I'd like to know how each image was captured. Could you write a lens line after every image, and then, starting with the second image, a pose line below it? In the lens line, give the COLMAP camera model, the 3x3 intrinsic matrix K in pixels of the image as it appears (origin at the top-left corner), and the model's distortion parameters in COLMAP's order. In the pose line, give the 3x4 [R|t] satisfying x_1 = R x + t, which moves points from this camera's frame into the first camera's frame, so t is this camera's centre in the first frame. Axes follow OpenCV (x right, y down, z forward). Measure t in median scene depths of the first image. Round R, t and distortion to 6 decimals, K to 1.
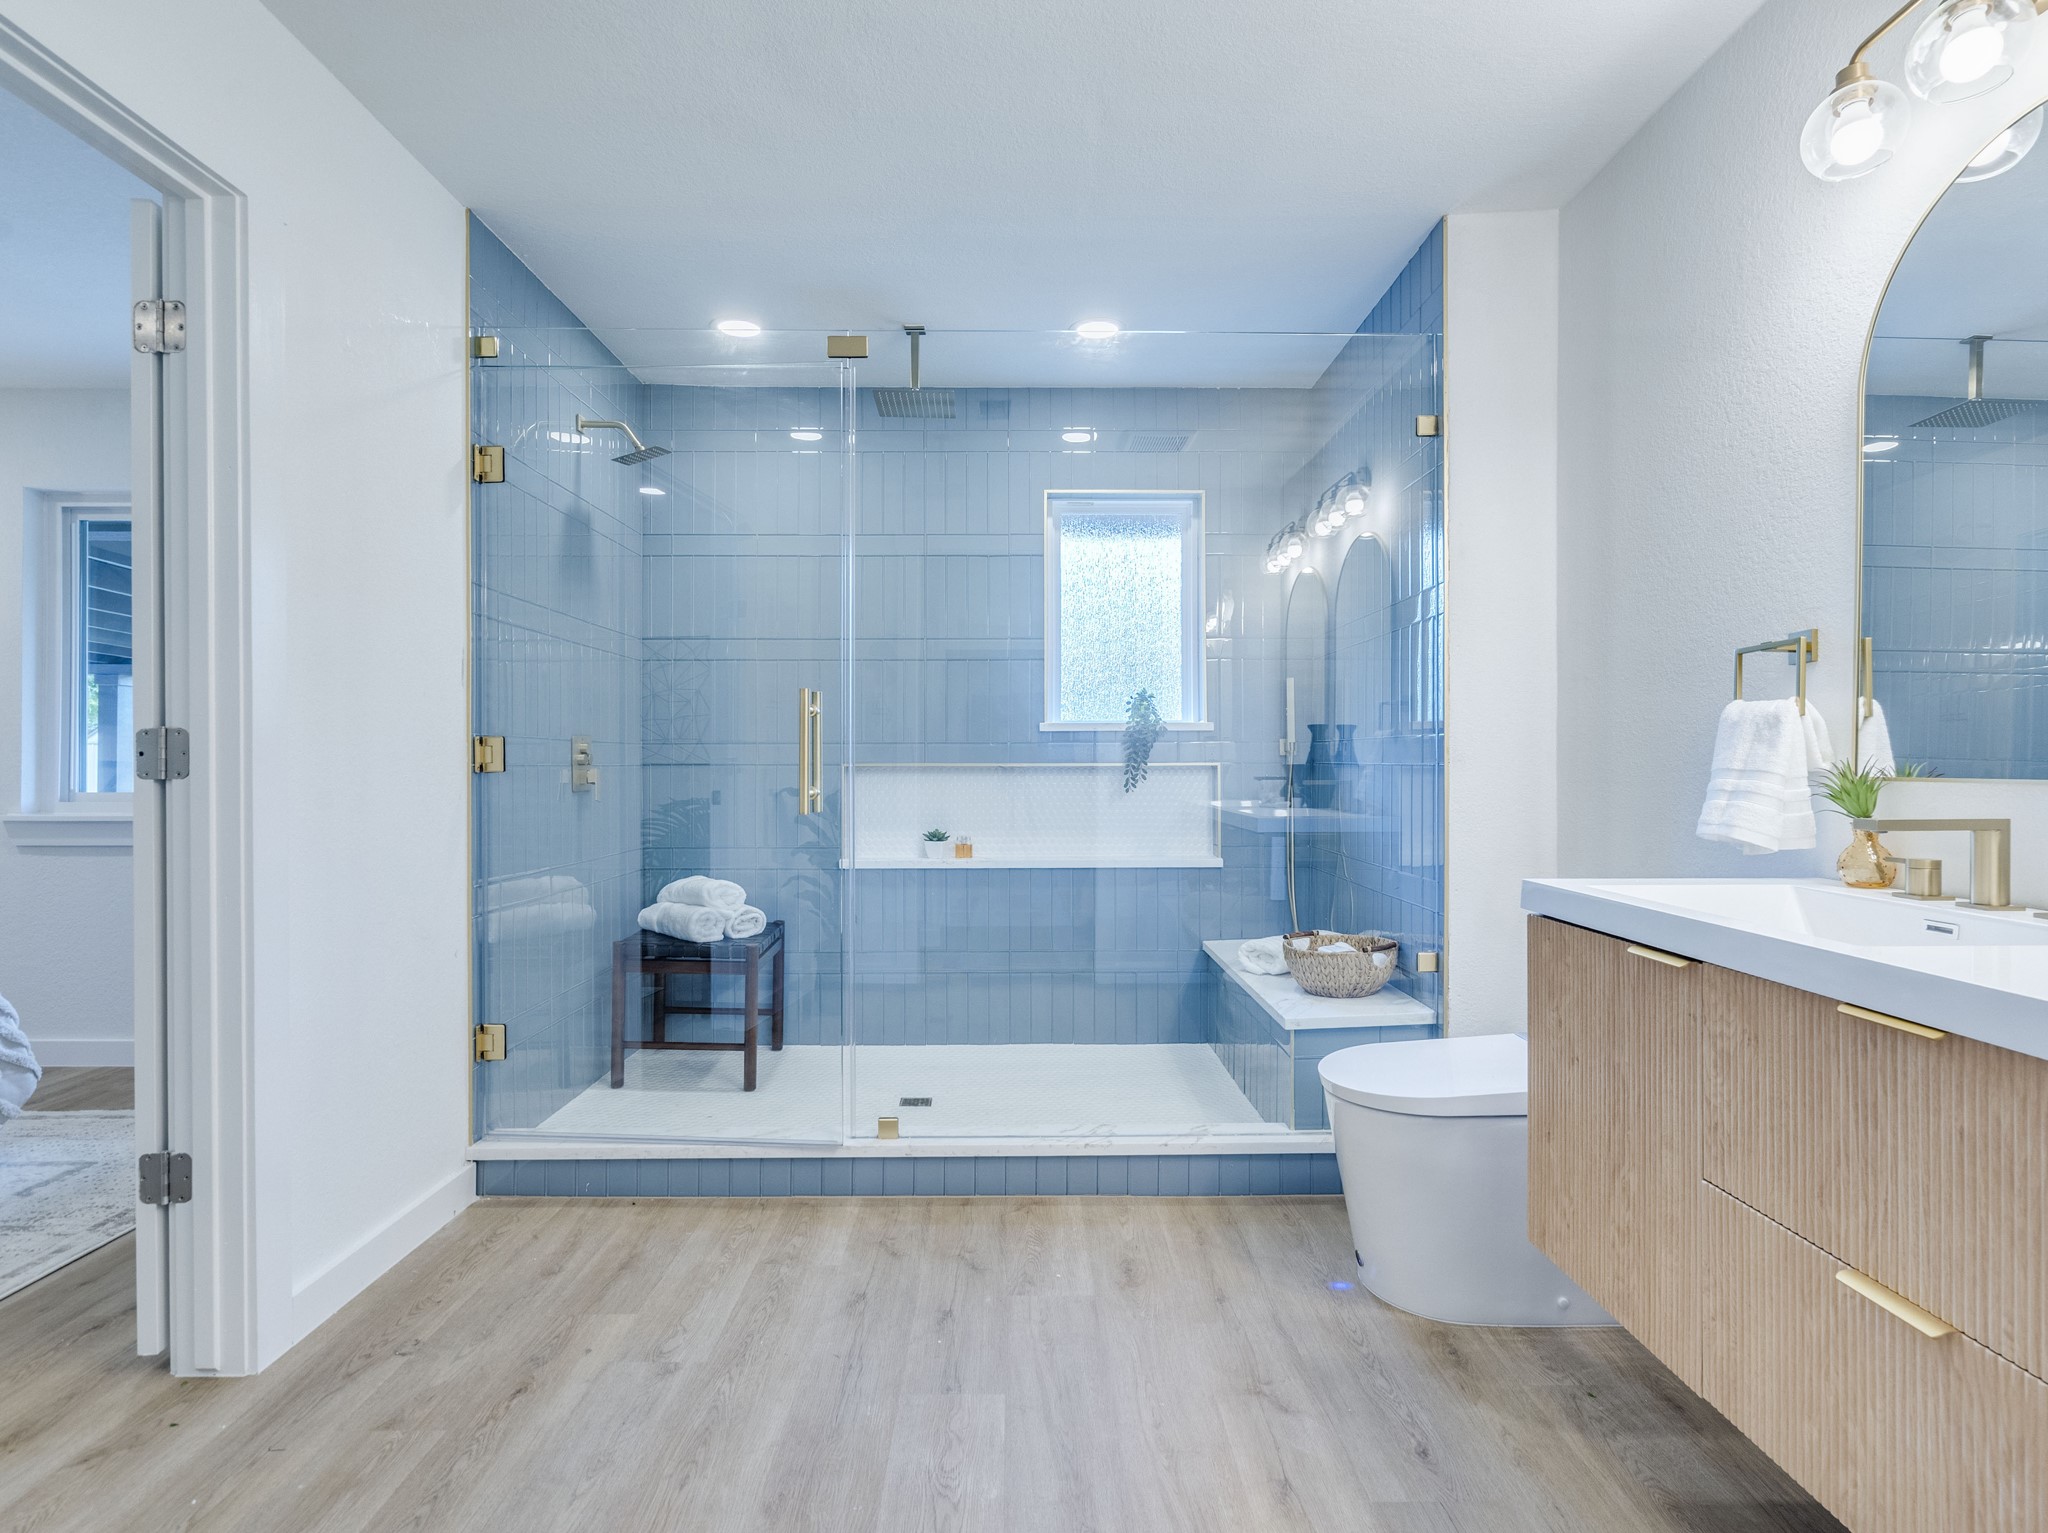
lens RADIAL K [[1065.5, 0, 1034.7], [0, 1065.5, 772.2], [0, 0, 1]] dist [-0.002961, -0.000601]
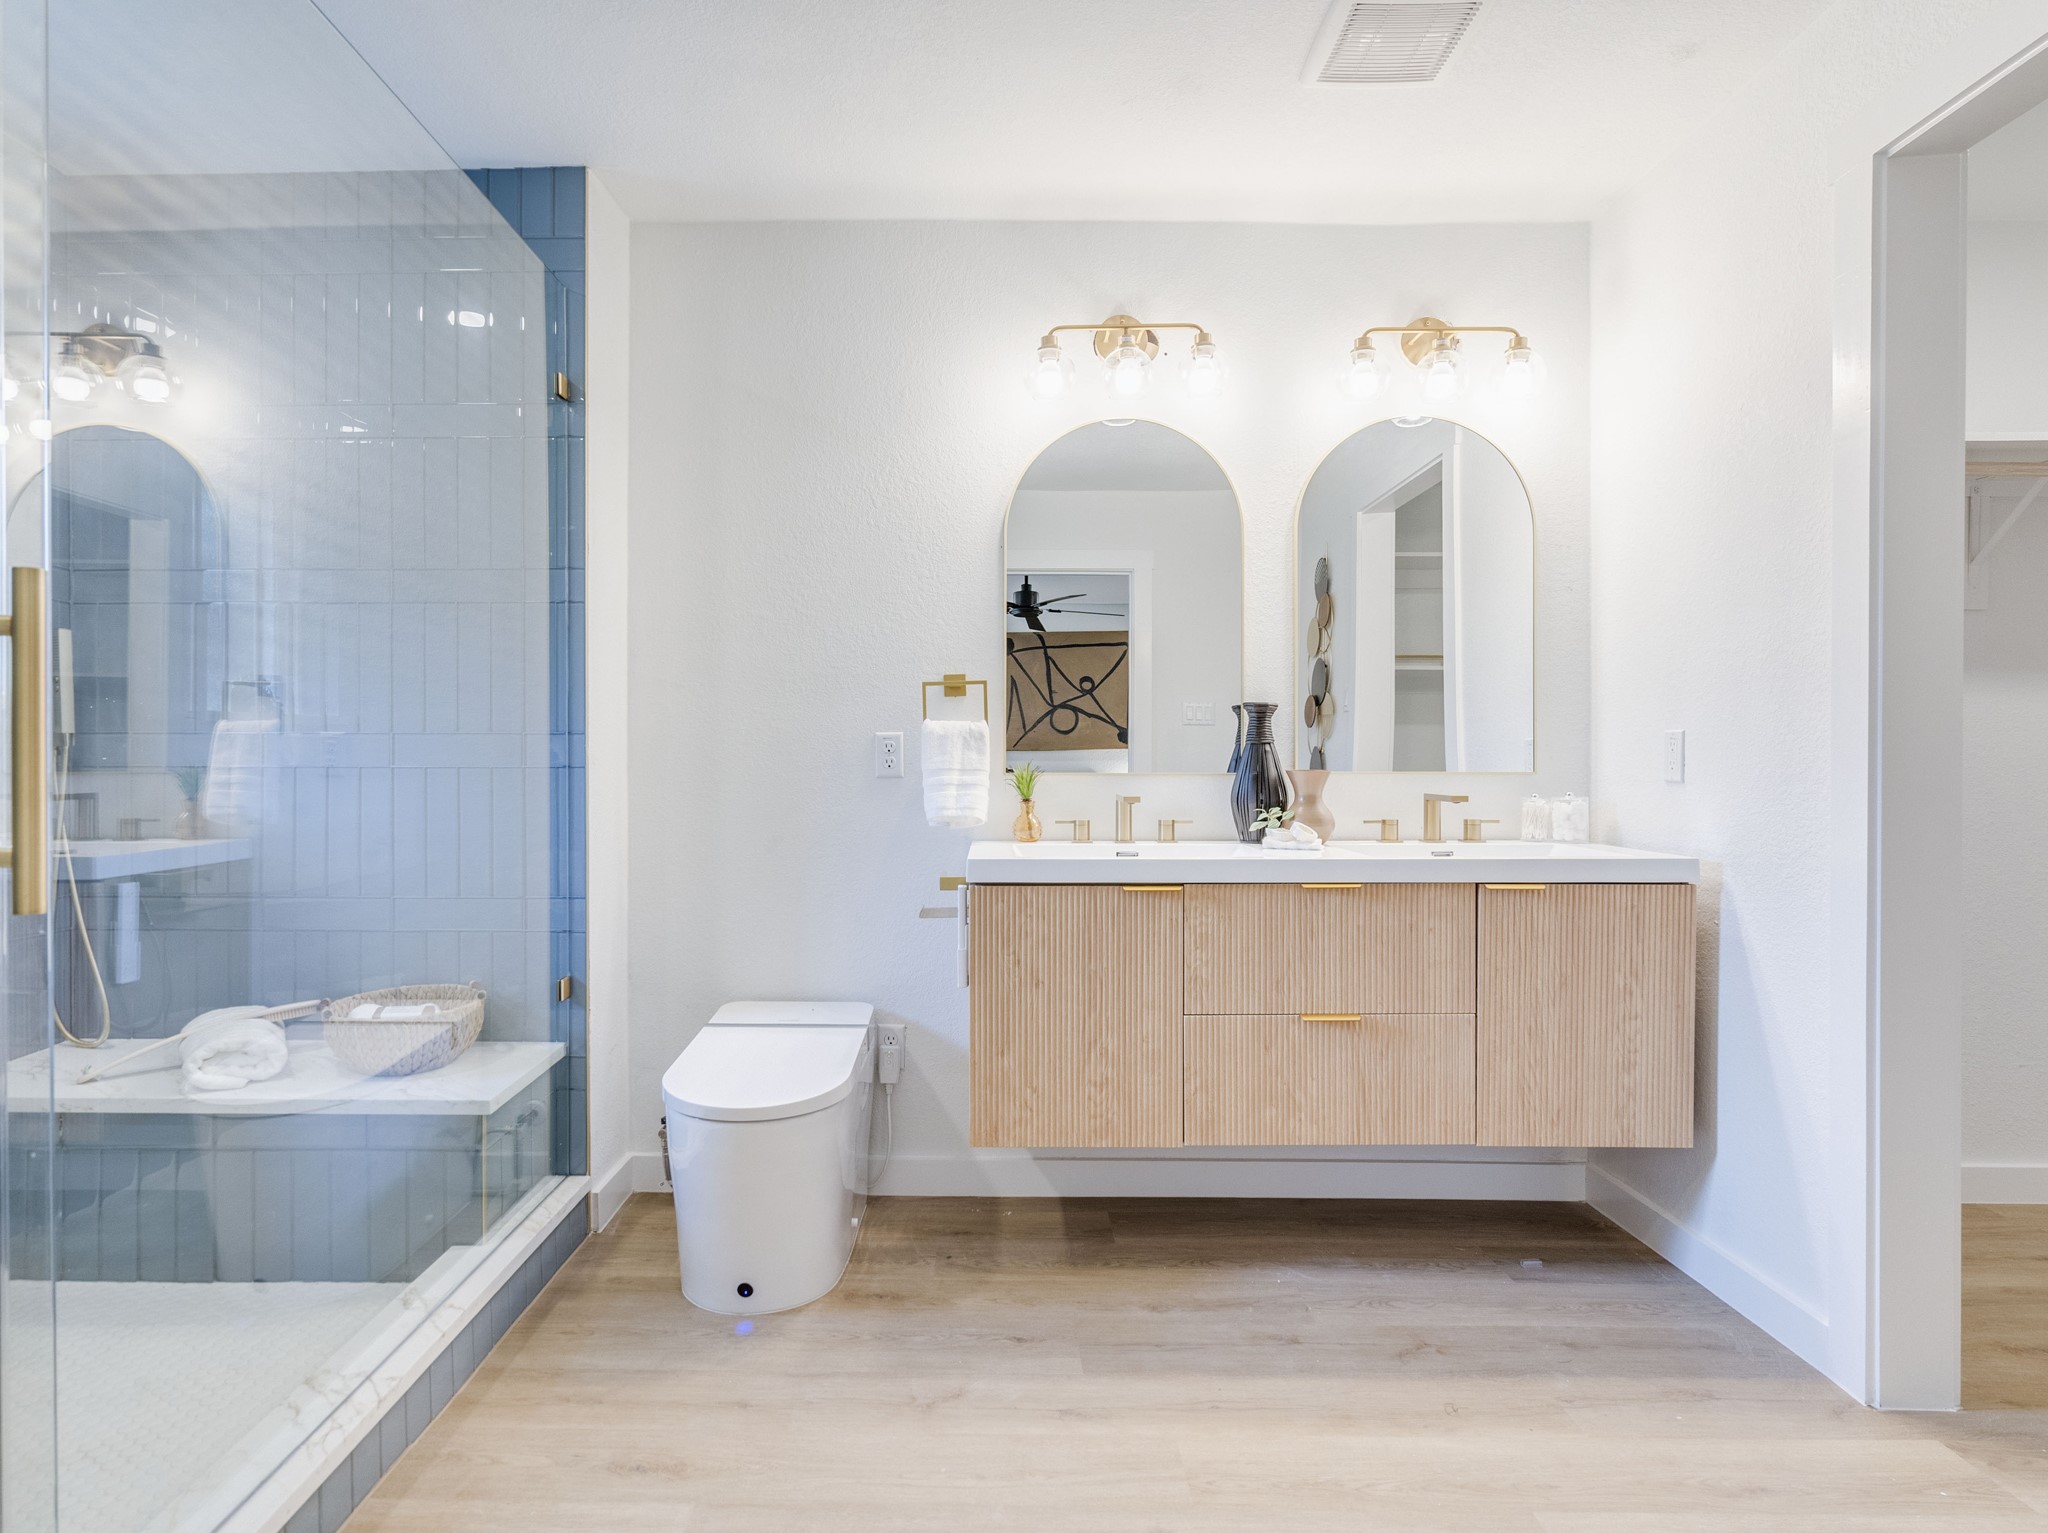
lens RADIAL K [[1065.5, 0, 1034.7], [0, 1065.5, 772.2], [0, 0, 1]] dist [-0.002961, -0.000601]
pose [[0.013667, -0.009110, 0.999865, -0.724171], [0.004028, 0.999951, 0.009056, -0.009891], [-0.999898, 0.003903, 0.013703, 0.840812]]
